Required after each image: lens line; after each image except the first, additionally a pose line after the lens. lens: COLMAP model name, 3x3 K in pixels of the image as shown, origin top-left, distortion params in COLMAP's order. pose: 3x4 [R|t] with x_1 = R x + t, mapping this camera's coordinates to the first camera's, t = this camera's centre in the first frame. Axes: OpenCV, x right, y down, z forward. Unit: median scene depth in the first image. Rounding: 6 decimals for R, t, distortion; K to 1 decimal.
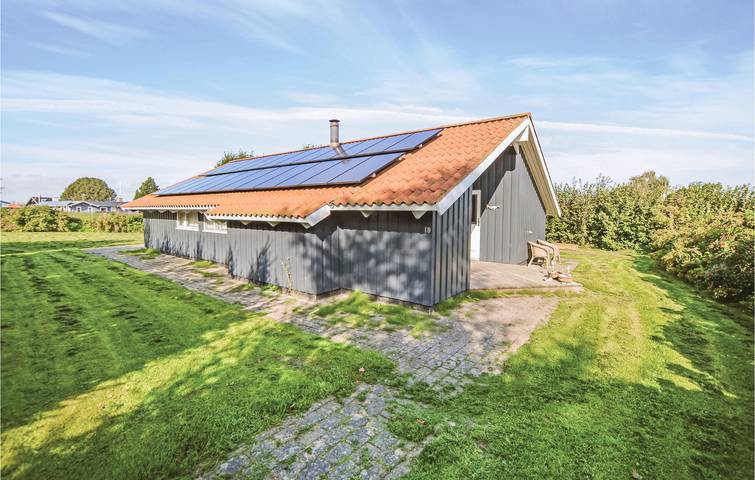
lens RADIAL K [[324.8, 0, 377.5], [0, 324.8, 240.0], [0, 0, 1]] dist [-0.000269, -0.000185]
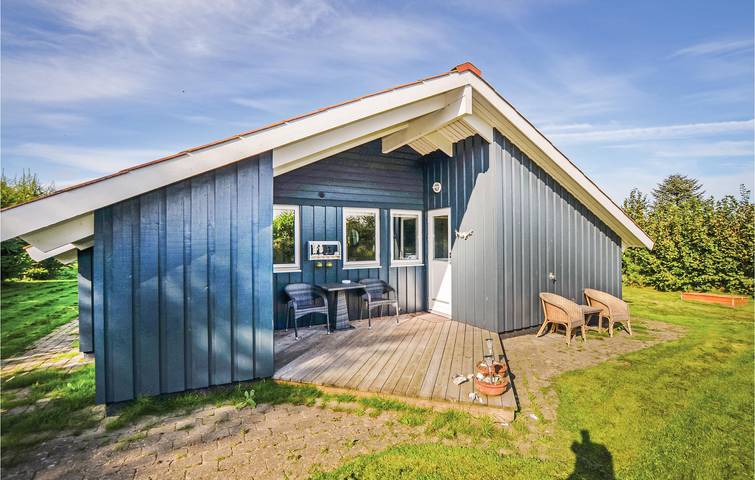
lens RADIAL K [[324.8, 0, 377.5], [0, 324.8, 240.0], [0, 0, 1]] dist [-0.000269, -0.000185]
pose [[0.918861, -0.011820, -0.394404, 0.205729], [-0.027482, 0.995207, -0.093852, -0.012939], [0.393622, 0.097076, 0.914132, 0.175162]]
